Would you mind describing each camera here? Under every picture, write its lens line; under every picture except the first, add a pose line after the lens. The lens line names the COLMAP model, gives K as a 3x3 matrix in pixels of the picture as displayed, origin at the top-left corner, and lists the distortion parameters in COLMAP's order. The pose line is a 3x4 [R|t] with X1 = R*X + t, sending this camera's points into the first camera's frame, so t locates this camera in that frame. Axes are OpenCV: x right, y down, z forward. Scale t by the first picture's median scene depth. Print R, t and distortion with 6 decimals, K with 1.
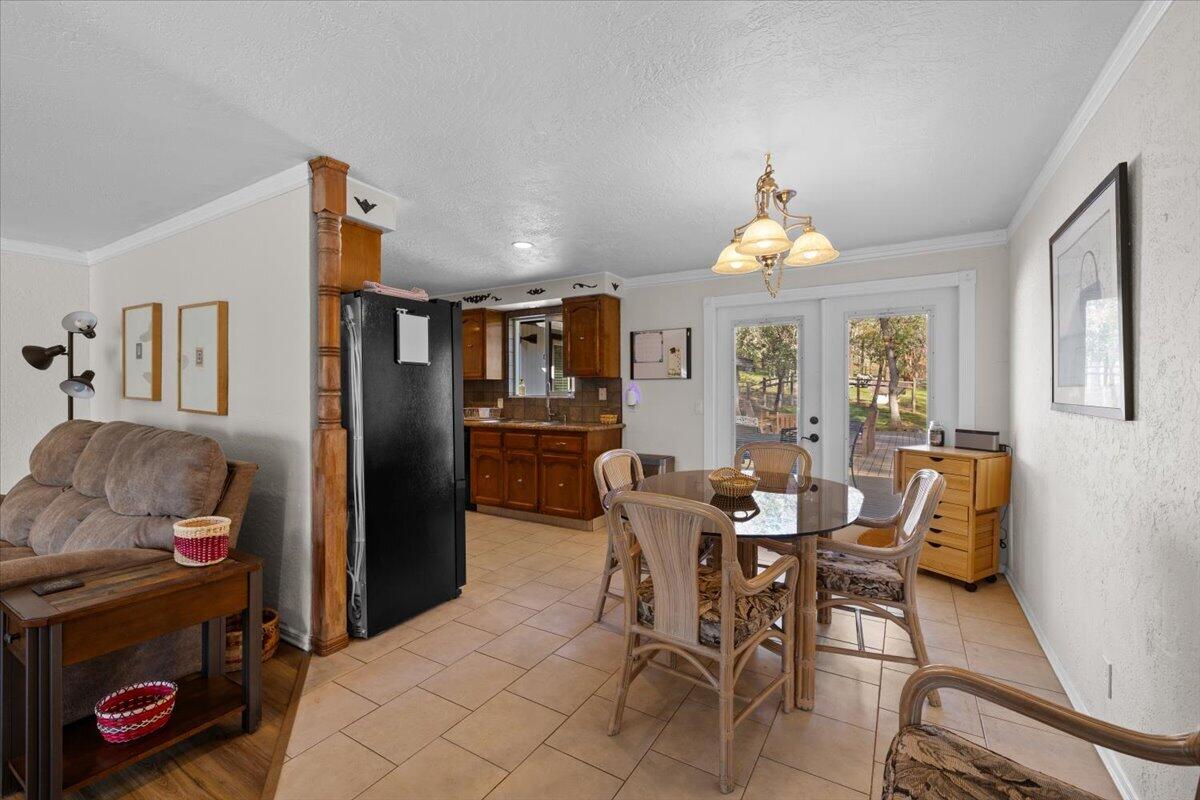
lens RADIAL K [[503.6, 0, 600.1], [0, 503.6, 390.3], [0, 0, 1]] dist [0.001180, 0.000046]
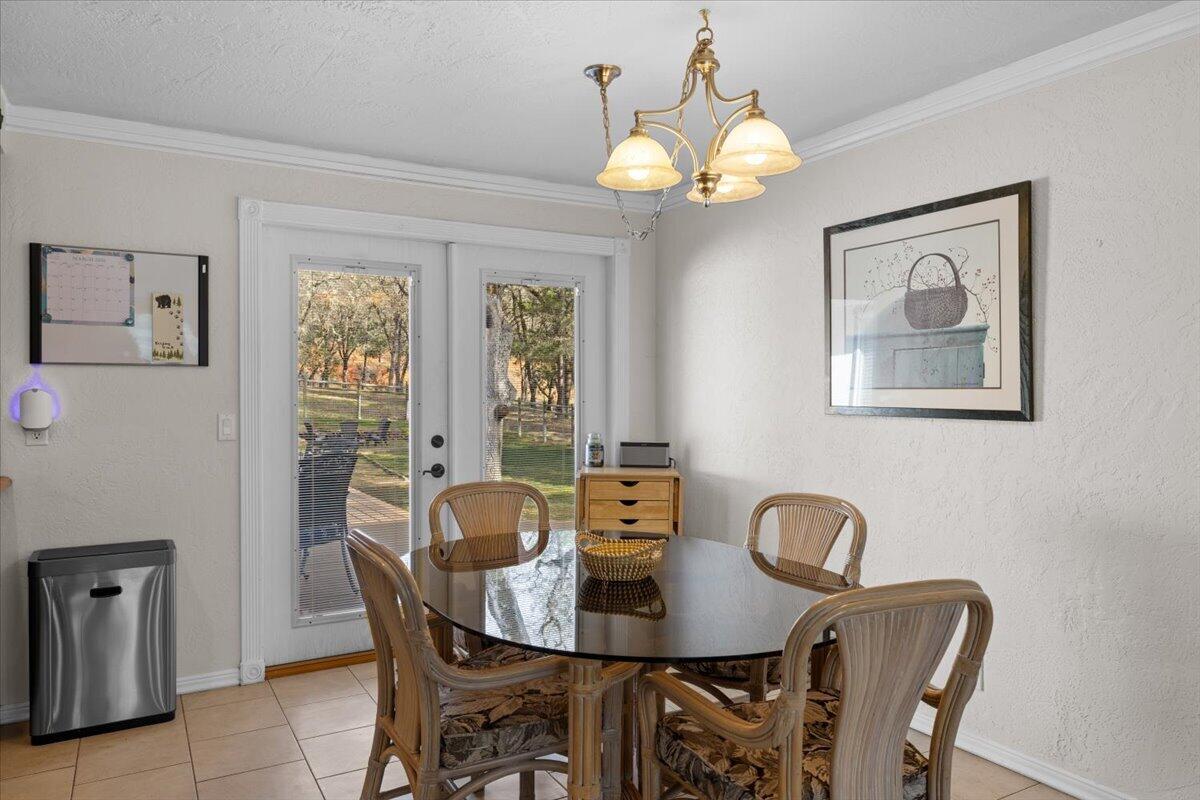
lens RADIAL K [[823.0, 0, 600.8], [0, 823.0, 397.3], [0, 0, 1]] dist [-0.005459, -0.002241]
pose [[0.475369, -0.005066, 0.879772, -0.351766], [-0.002054, 0.999974, 0.006869, -0.000524], [-0.879784, -0.005073, 0.475346, 0.361391]]
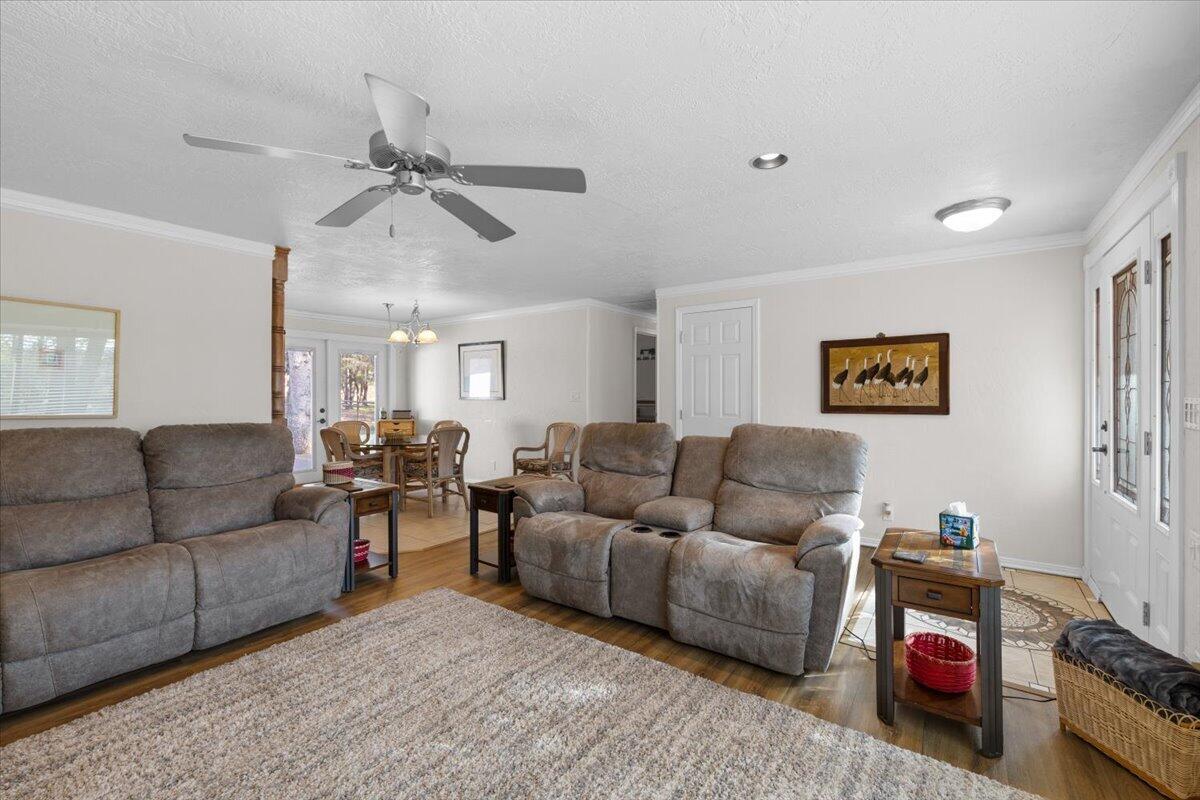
lens RADIAL K [[503.6, 0, 598.1], [0, 503.6, 389.4], [0, 0, 1]] dist [0.001180, 0.000046]
pose [[0.080586, 0.005716, 0.996731, -1.194337], [-0.001528, 0.999983, -0.005611, -0.003598], [-0.996746, -0.001071, 0.080593, -0.059407]]
